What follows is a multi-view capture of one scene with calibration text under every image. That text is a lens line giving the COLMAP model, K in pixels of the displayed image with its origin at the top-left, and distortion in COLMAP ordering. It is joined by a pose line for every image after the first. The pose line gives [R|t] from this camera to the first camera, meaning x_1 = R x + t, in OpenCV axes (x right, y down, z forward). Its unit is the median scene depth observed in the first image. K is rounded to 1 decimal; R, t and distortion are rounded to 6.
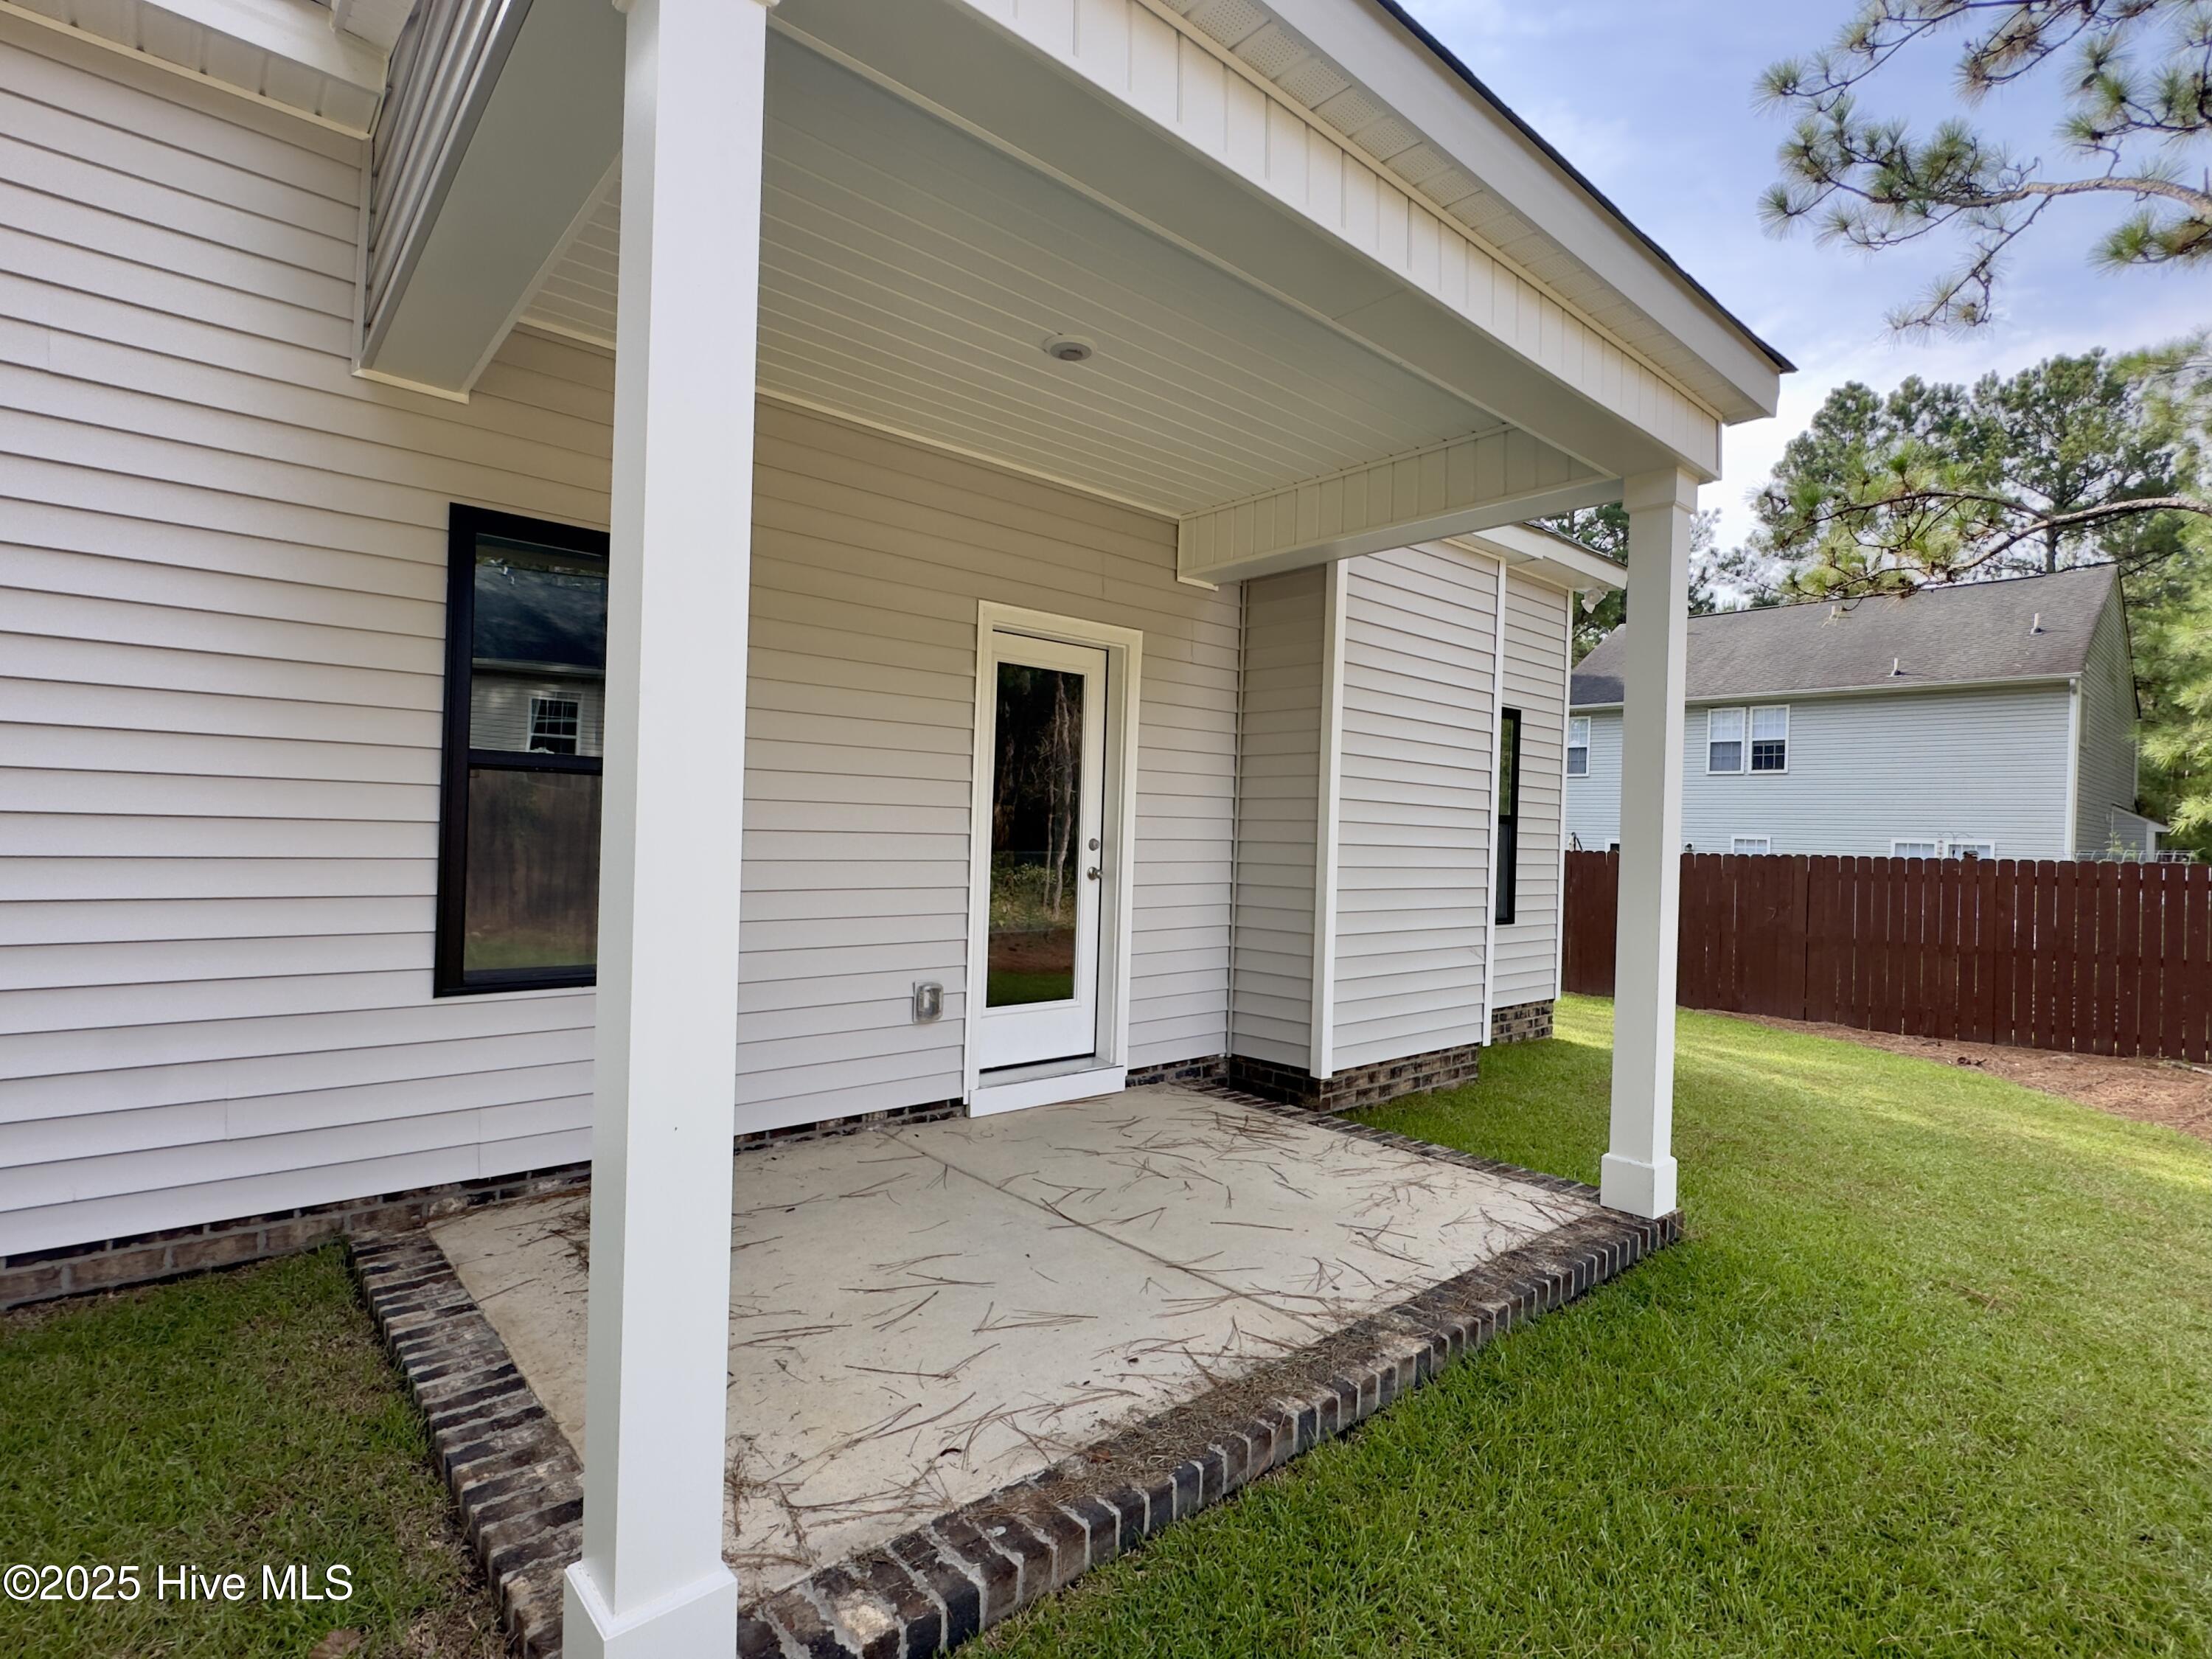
lens RADIAL K [[1082.3, 0, 1103.8], [0, 1082.3, 831.1], [0, 0, 1]] dist [0.001346, 0.000080]
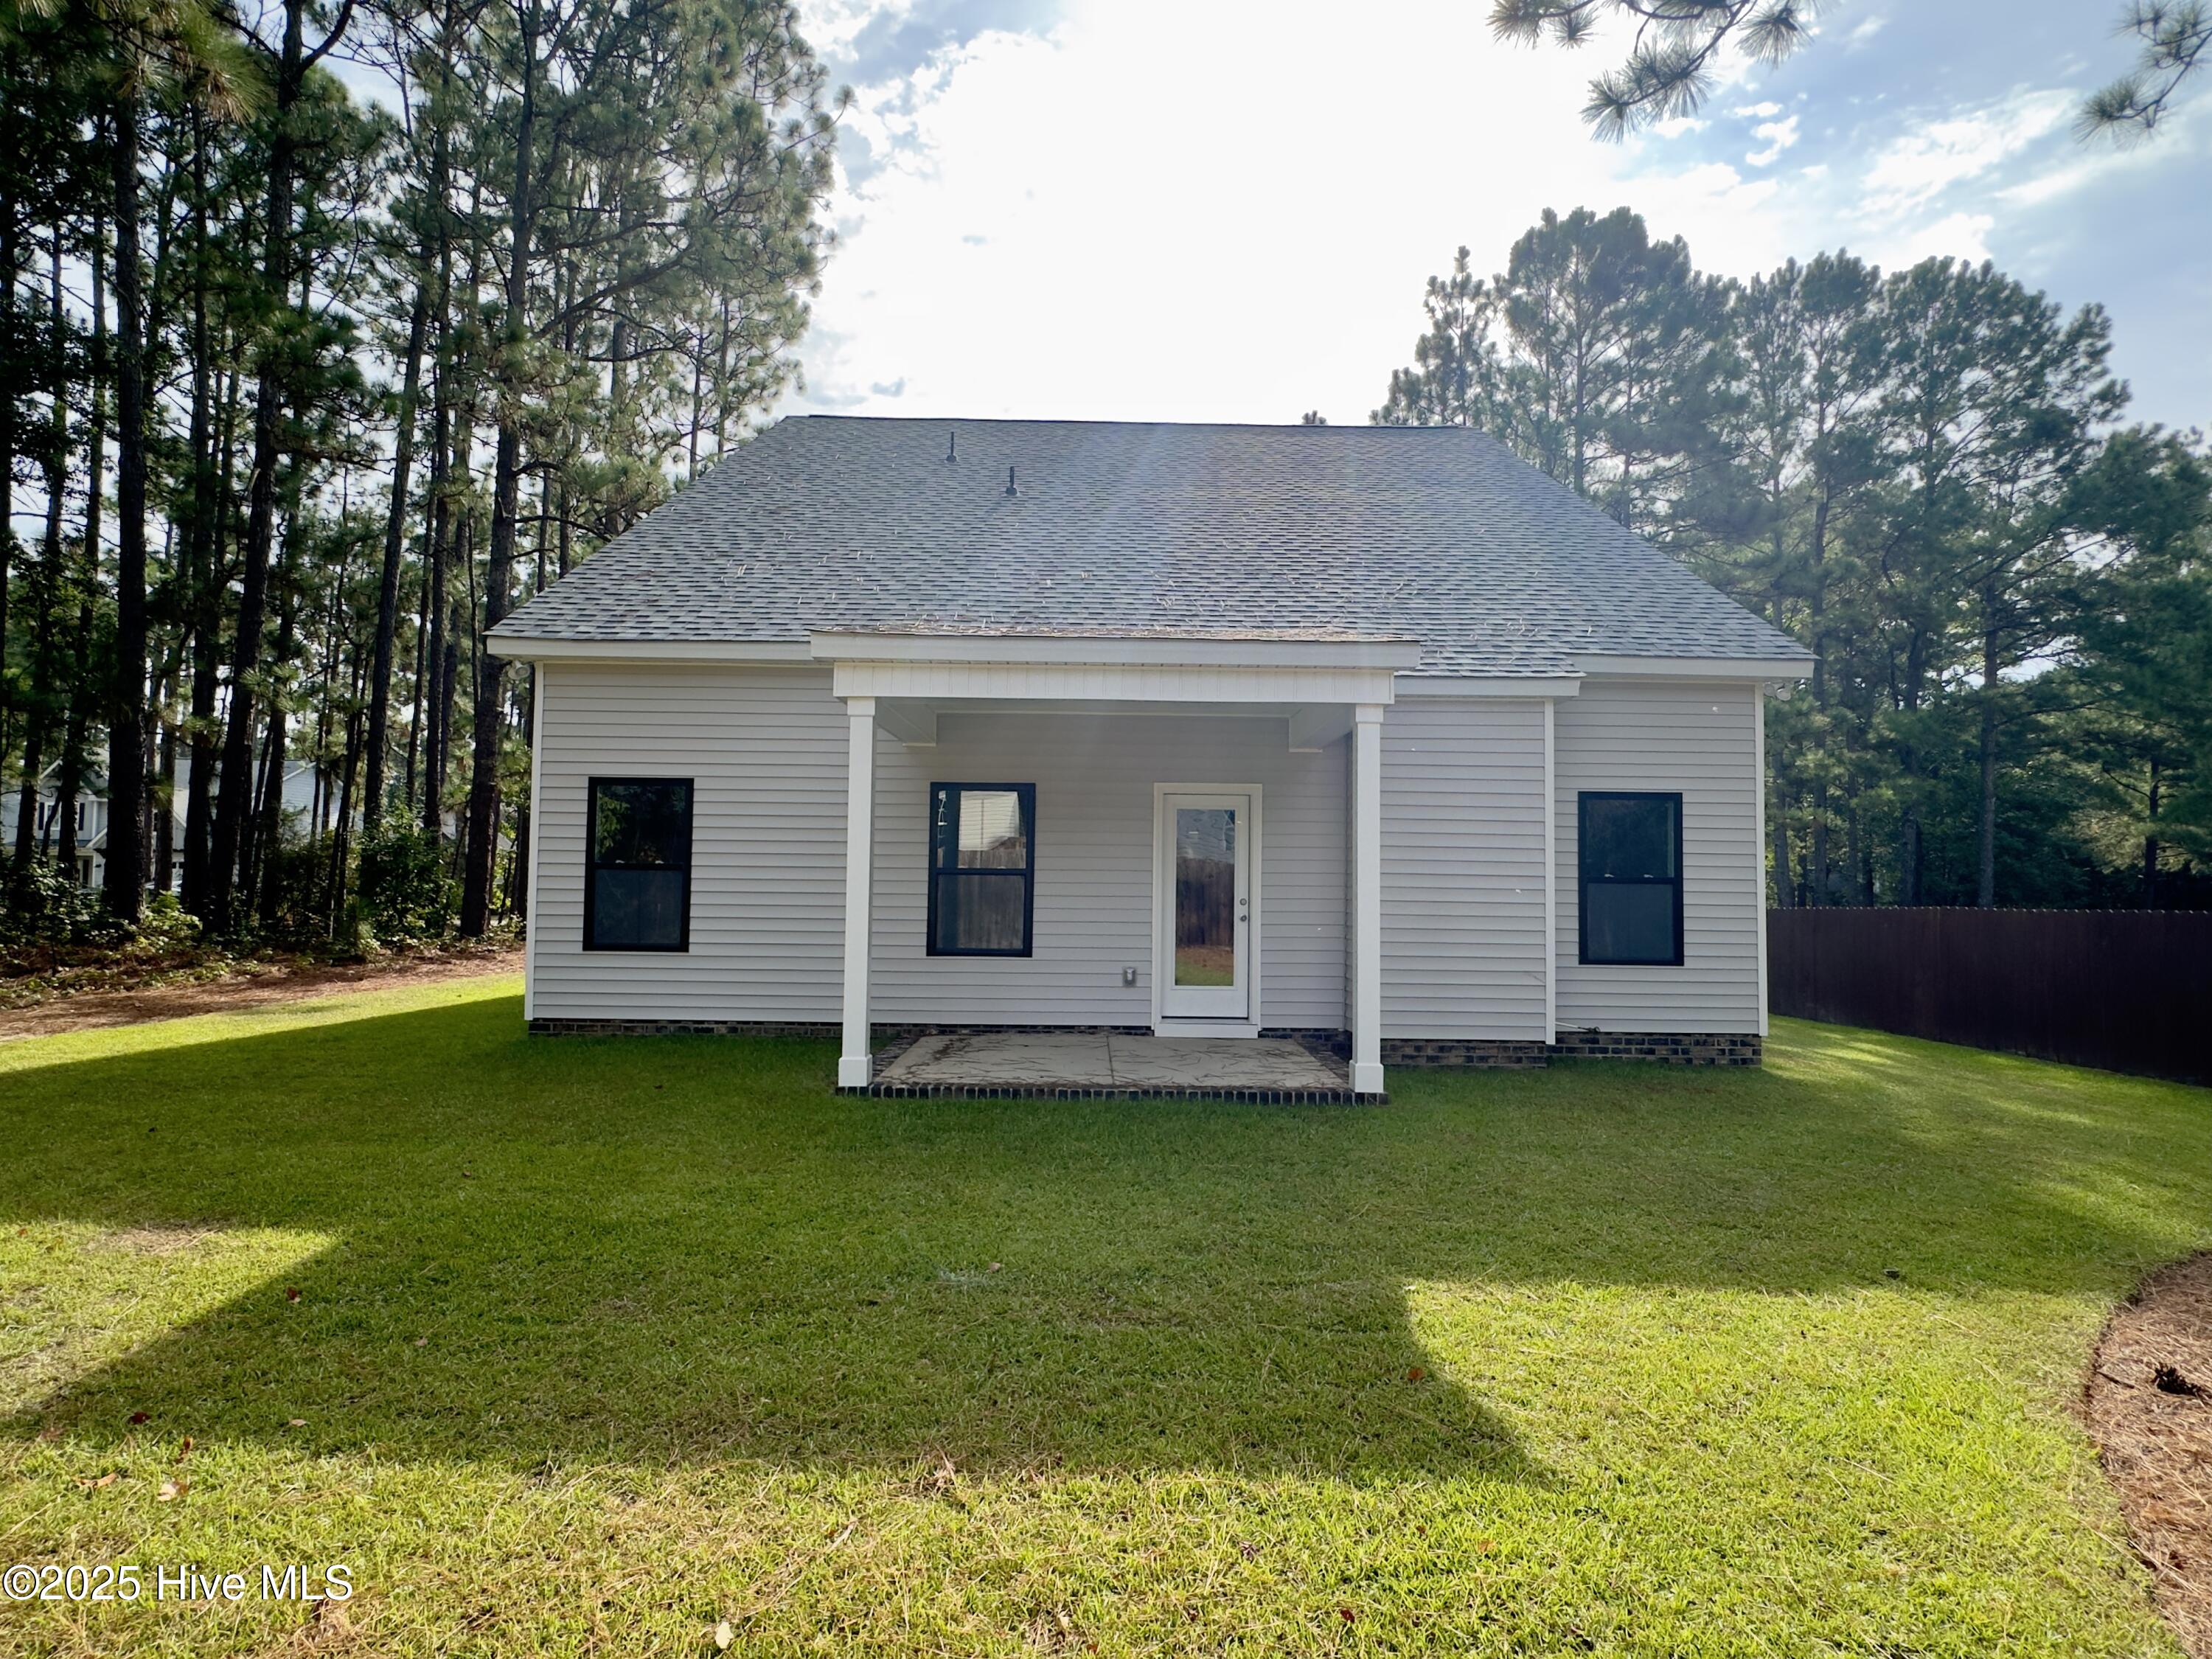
lens RADIAL K [[1082.3, 0, 1107.4], [0, 1082.3, 834.3], [0, 0, 1]] dist [0.001346, 0.000080]
pose [[0.762678, -0.048554, -0.644953, 1.003490], [0.008738, 0.997861, -0.064788, 0.014591], [0.646719, 0.043777, 0.761471, -0.547727]]
